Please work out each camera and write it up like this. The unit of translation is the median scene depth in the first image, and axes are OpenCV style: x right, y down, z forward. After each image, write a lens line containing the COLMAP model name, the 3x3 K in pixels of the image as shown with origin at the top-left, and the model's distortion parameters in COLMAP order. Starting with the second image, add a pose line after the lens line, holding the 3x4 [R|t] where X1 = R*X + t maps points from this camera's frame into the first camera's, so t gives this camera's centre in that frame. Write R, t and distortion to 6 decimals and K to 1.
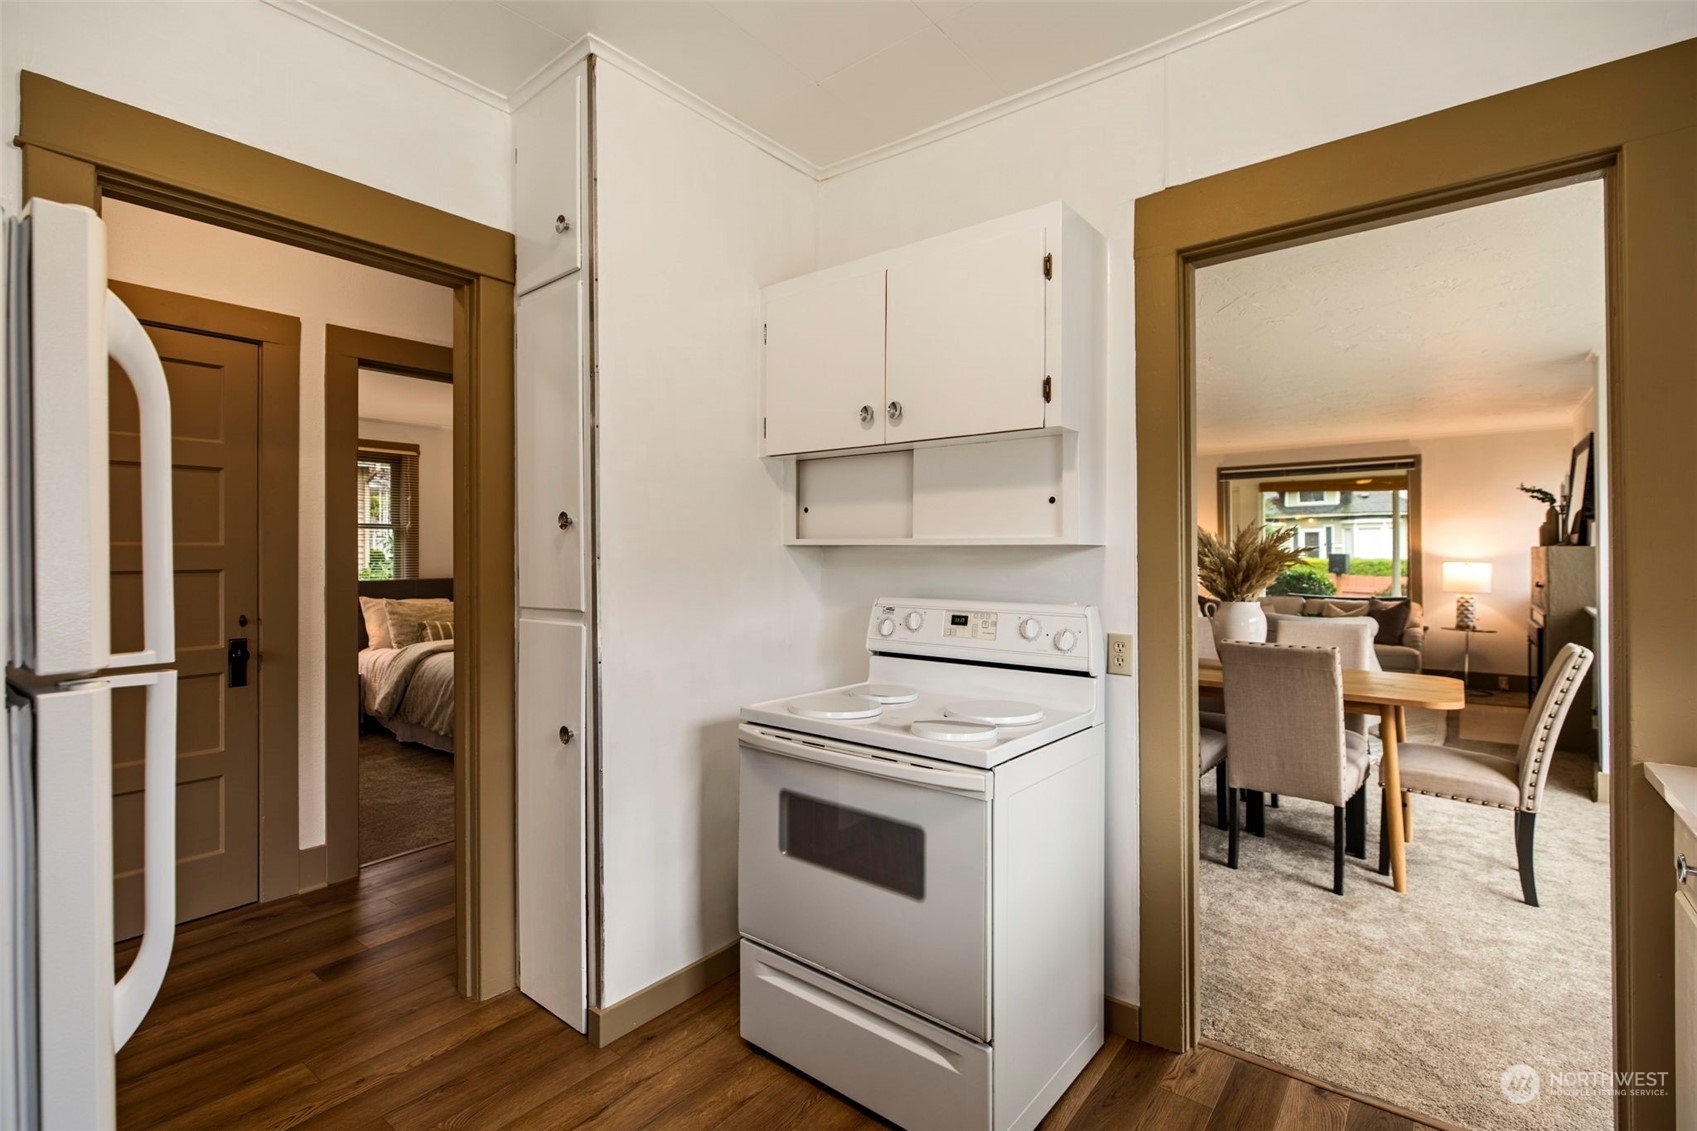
lens RADIAL K [[783.8, 0, 847.5], [0, 783.8, 551.8], [0, 0, 1]] dist [-0.000443, -0.000142]
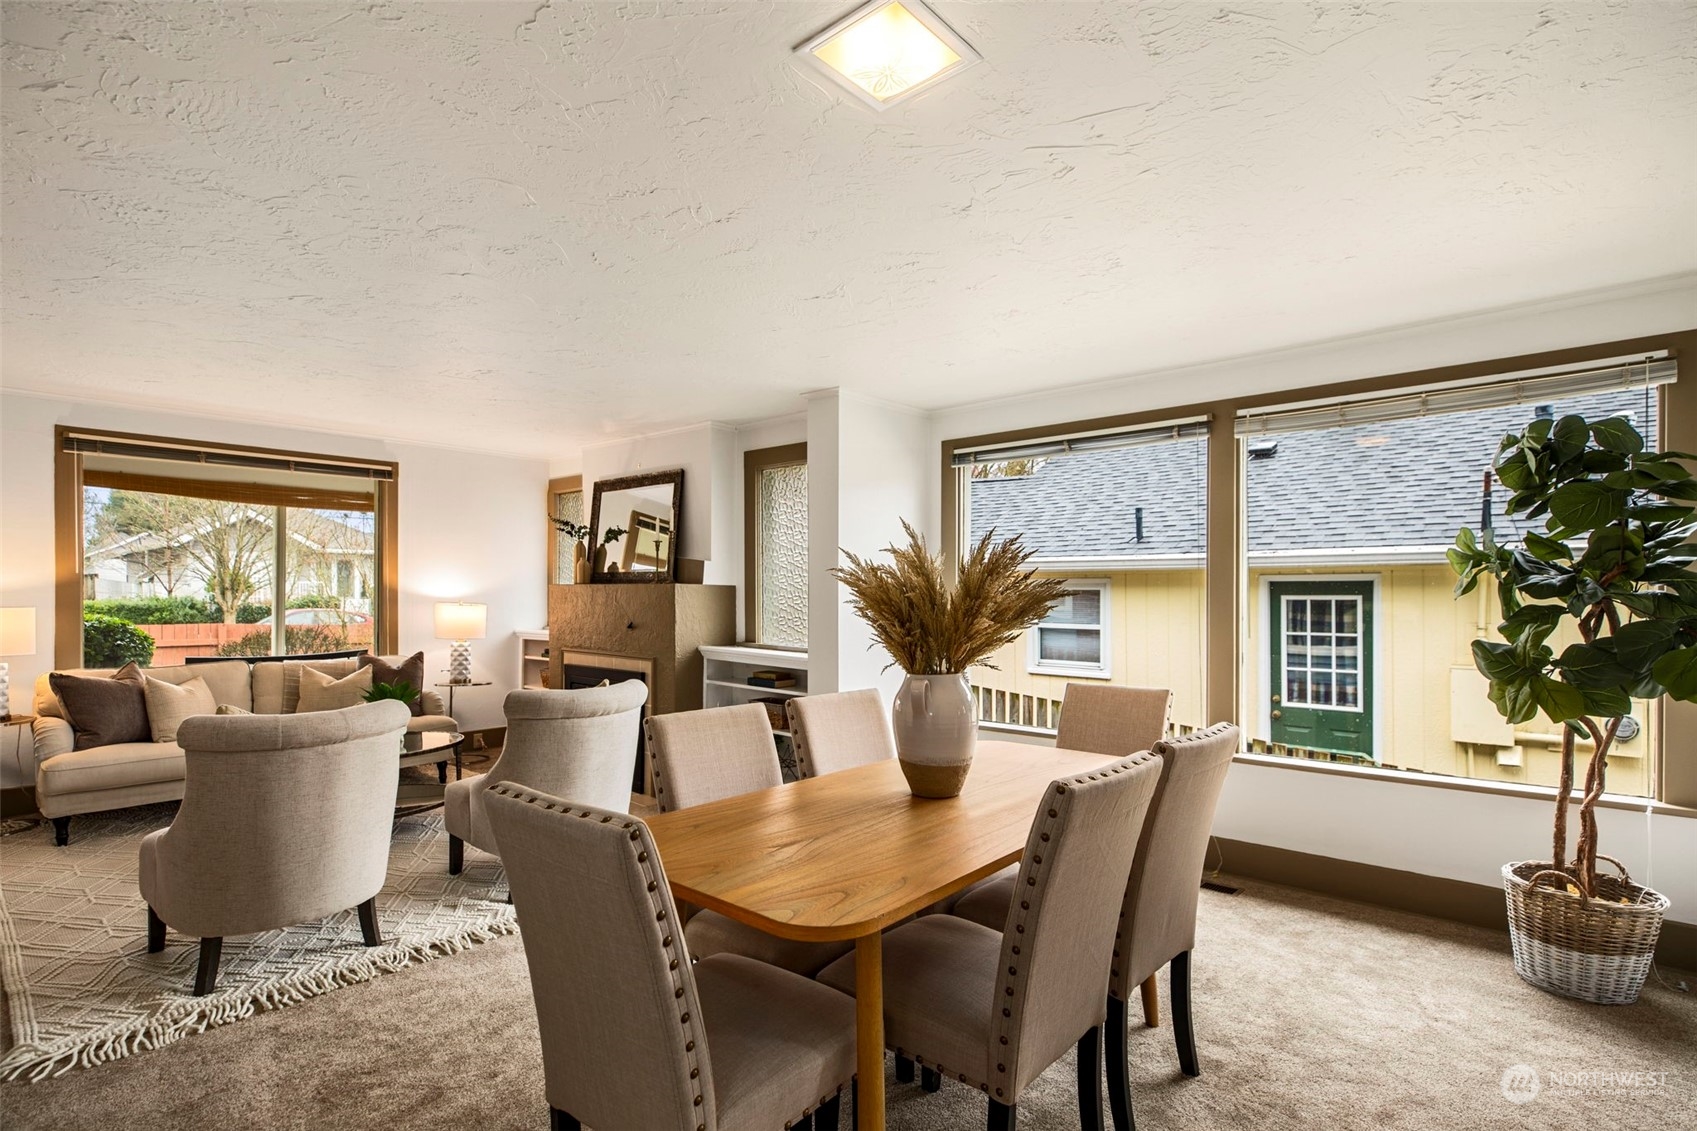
lens RADIAL K [[818.5, 0, 859.6], [0, 818.5, 594.0], [0, 0, 1]] dist [-0.006907, -0.000319]
pose [[0.047812, 0.002240, 0.998854, -0.115426], [-0.005115, 0.999985, -0.001998, 0.009267], [-0.998843, -0.005014, 0.047822, 1.247293]]
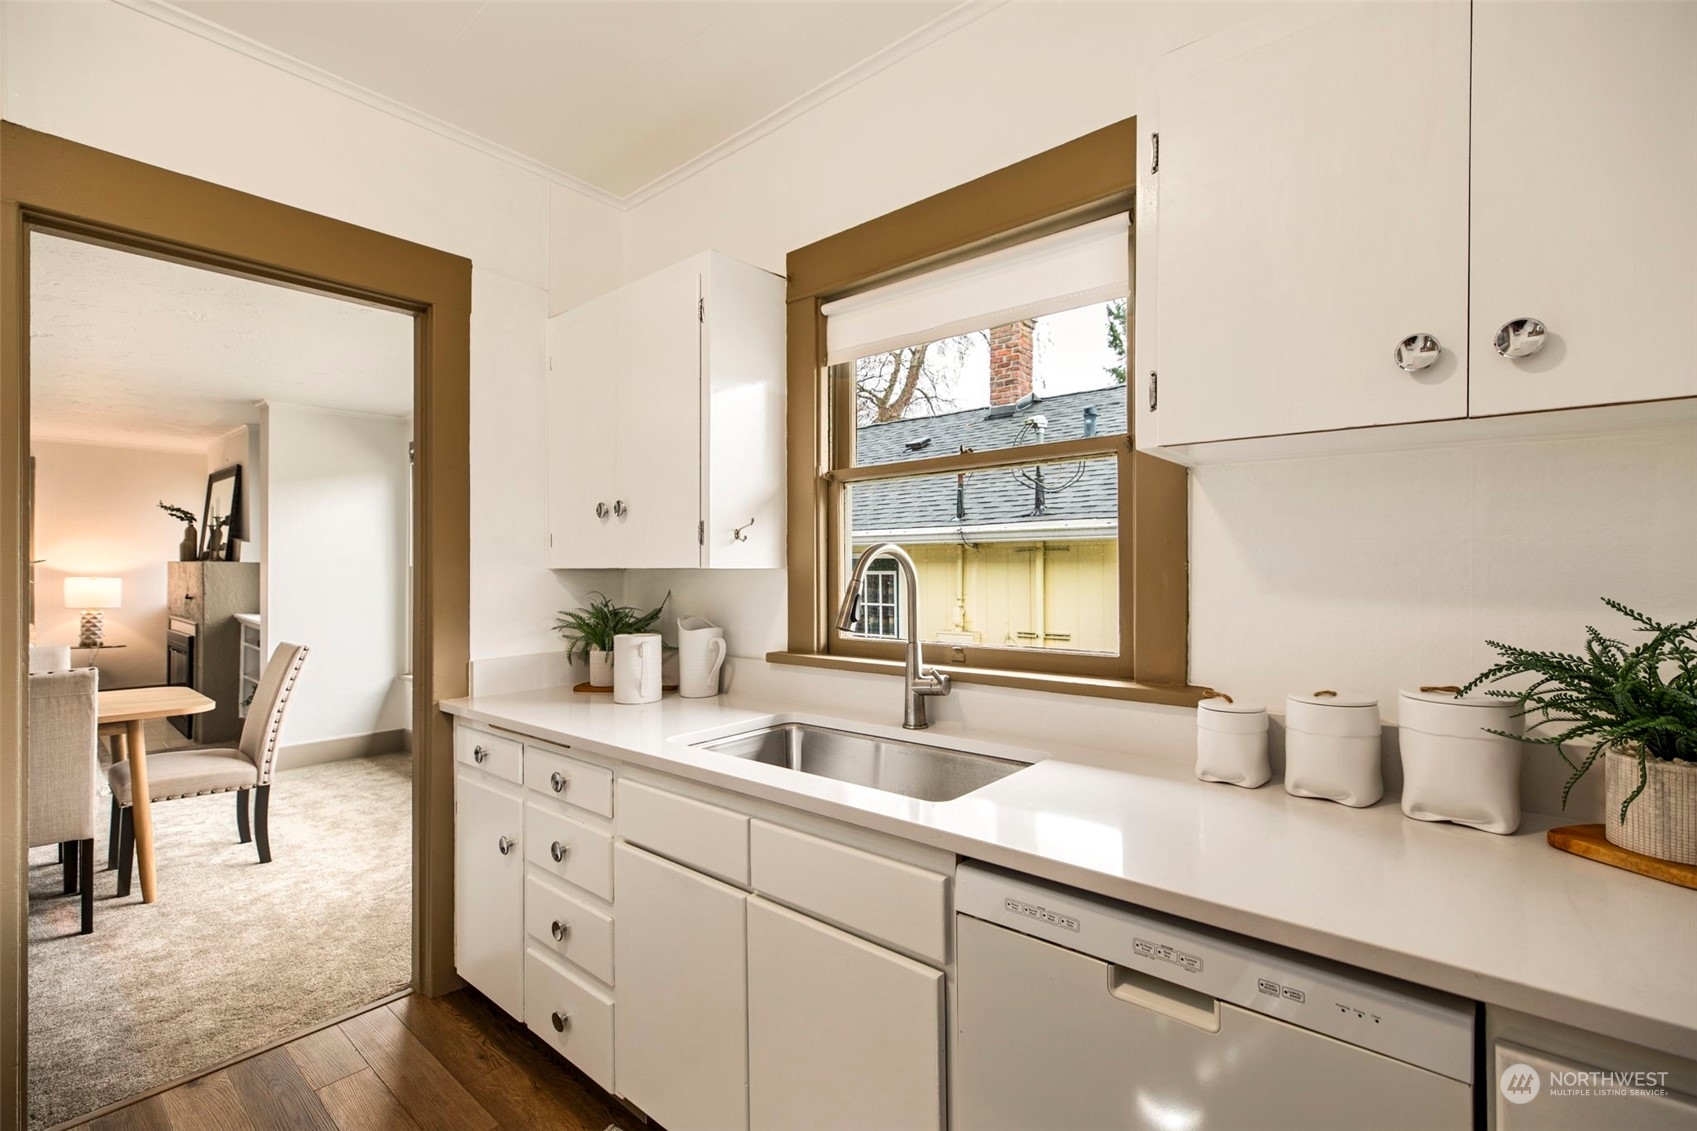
lens RADIAL K [[757.9, 0, 853.3], [0, 757.9, 568.3], [0, 0, 1]] dist [0.007102, 0.000594]
pose [[0.049663, 0.002851, 0.998762, -0.233208], [-0.005267, 0.999983, -0.002593, 0.000666], [-0.998752, -0.005132, 0.049677, 0.047339]]
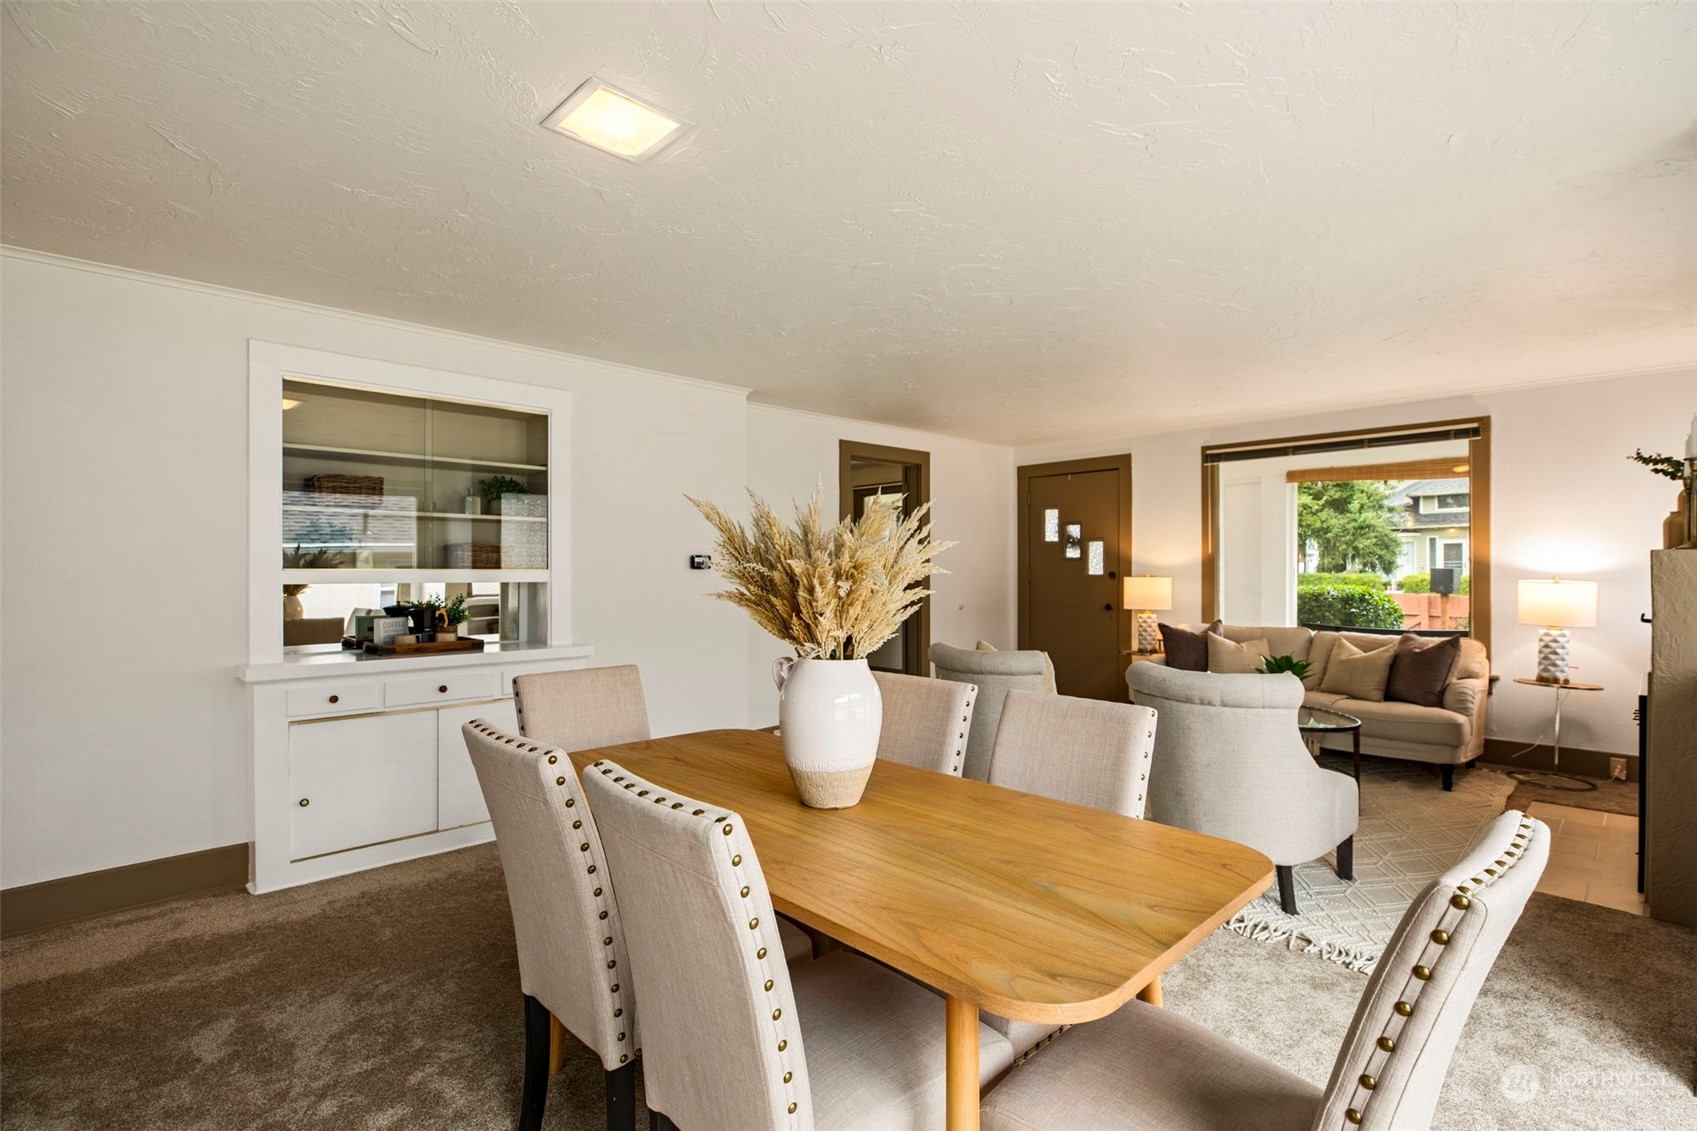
lens RADIAL K [[799.2, 0, 846.1], [0, 799.2, 570.7], [0, 0, 1]] dist [-0.006098, -0.000094]
pose [[0.990412, 0.004599, -0.138066, 0.703819], [-0.003736, 0.999972, 0.006508, 0.009824], [0.138092, -0.005930, 0.990402, 0.635561]]
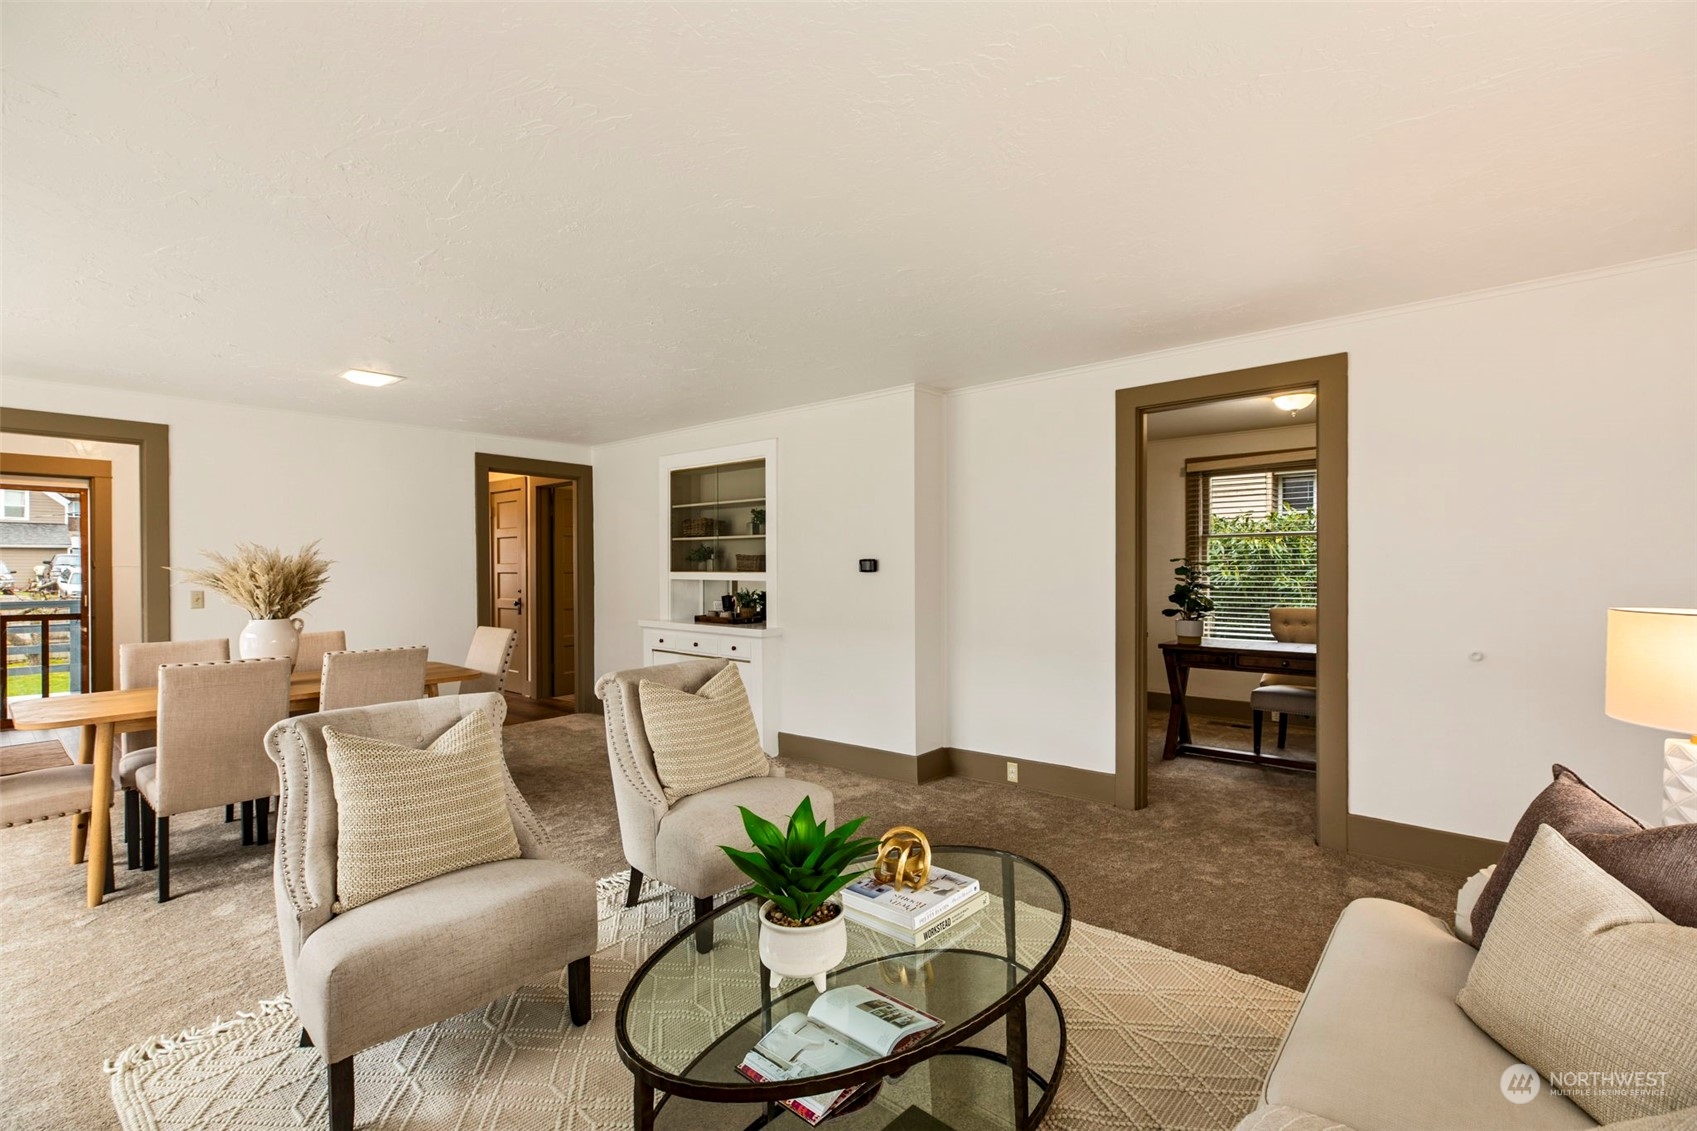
lens RADIAL K [[757.9, 0, 853.3], [0, 757.9, 568.3], [0, 0, 1]] dist [0.007102, 0.000594]
pose [[-0.045310, 0.008007, -0.998941, 1.772477], [0.009936, 0.999922, 0.007565, -0.002281], [0.998924, -0.009582, -0.045386, 2.190482]]
